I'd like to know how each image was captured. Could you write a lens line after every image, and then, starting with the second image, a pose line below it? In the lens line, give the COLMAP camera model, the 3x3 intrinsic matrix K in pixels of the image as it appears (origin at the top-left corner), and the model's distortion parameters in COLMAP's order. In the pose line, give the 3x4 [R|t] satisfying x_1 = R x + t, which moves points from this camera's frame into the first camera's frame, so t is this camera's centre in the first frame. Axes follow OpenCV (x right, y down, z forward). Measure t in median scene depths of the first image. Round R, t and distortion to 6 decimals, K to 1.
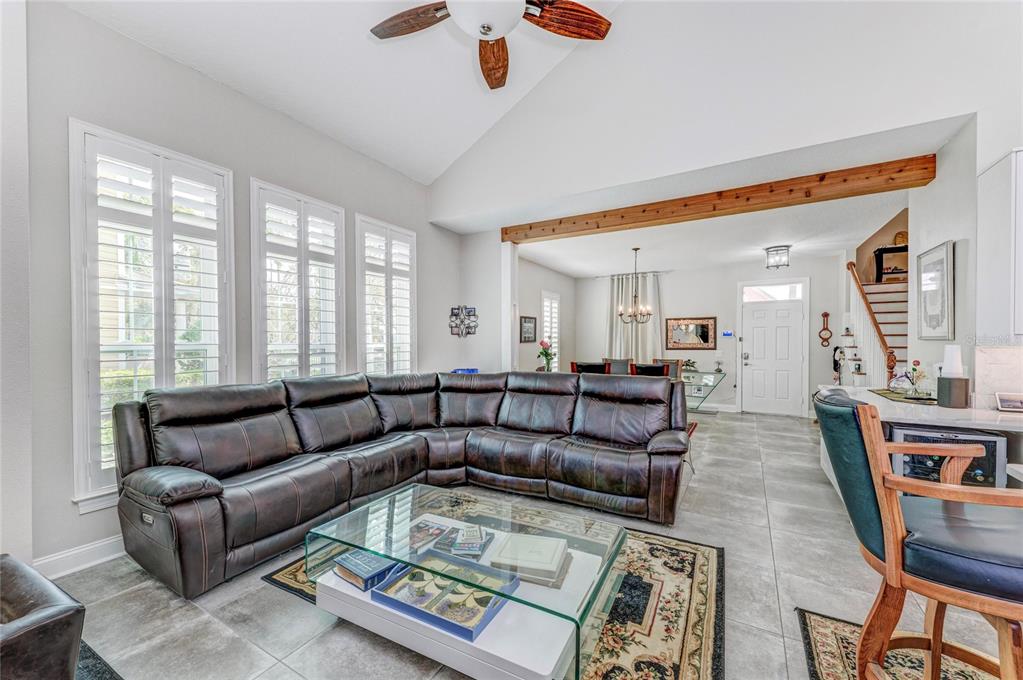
lens RADIAL K [[398.5, 0, 516.9], [0, 398.5, 347.4], [0, 0, 1]] dist [0.023201, -0.008051]
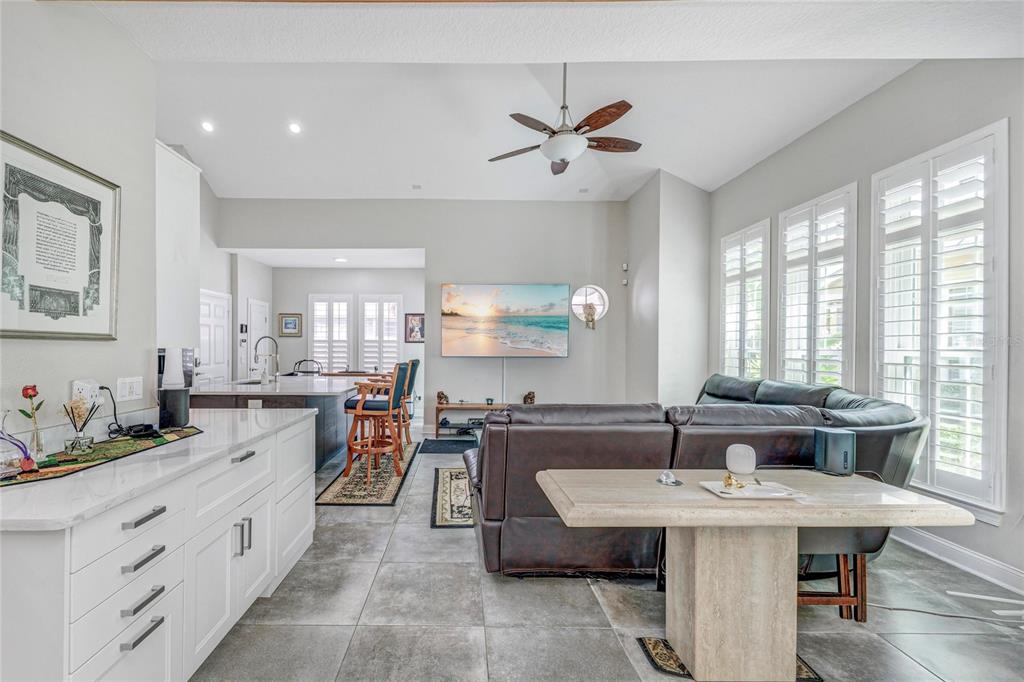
lens RADIAL K [[446.9, 0, 465.8], [0, 446.9, 349.2], [0, 0, 1]] dist [0.027036, 0.000208]
pose [[-0.865829, 0.000526, -0.500340, 0.654168], [-0.008982, 0.999822, 0.016594, -0.018454], [0.500259, 0.018862, -0.865670, 1.316081]]
